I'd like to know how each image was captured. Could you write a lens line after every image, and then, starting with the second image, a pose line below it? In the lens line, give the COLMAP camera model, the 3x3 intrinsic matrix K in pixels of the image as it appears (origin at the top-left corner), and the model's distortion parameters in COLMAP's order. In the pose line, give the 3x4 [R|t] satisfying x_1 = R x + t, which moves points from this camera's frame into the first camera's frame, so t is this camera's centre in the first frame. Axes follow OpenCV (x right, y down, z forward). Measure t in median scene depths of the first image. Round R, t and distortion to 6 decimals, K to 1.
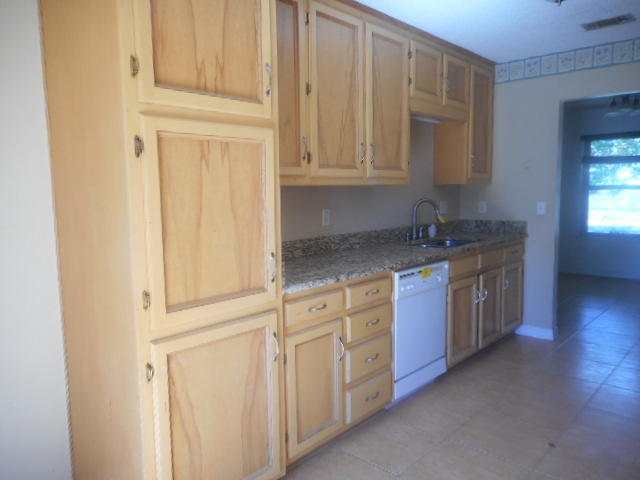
lens RADIAL K [[477.3, 0, 319.8], [0, 477.3, 238.9], [0, 0, 1]] dist [0.000908, 0.004955]
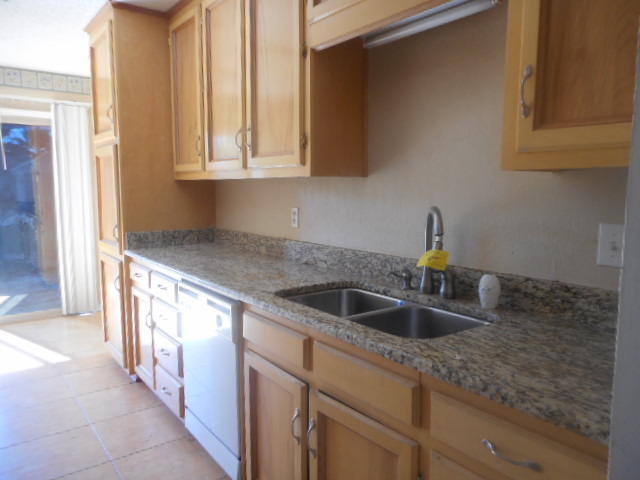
lens RADIAL K [[477.3, 0, 319.6], [0, 477.3, 239.5], [0, 0, 1]] dist [0.000908, 0.004955]
pose [[-0.187217, 0.120321, -0.974922, 0.924587], [-0.096488, 0.985418, 0.140145, -0.144648], [0.977568, 0.120306, -0.172878, 1.364201]]
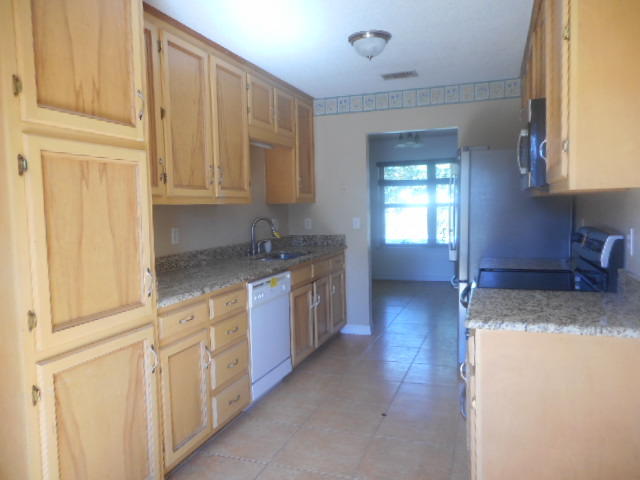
lens RADIAL K [[477.3, 0, 319.6], [0, 477.3, 240.2], [0, 0, 1]] dist [0.000908, 0.004955]
pose [[0.924681, -0.034089, 0.379213, -0.103045], [0.048996, 0.998356, -0.029728, 0.012060], [-0.377576, 0.046069, 0.924832, -0.080571]]
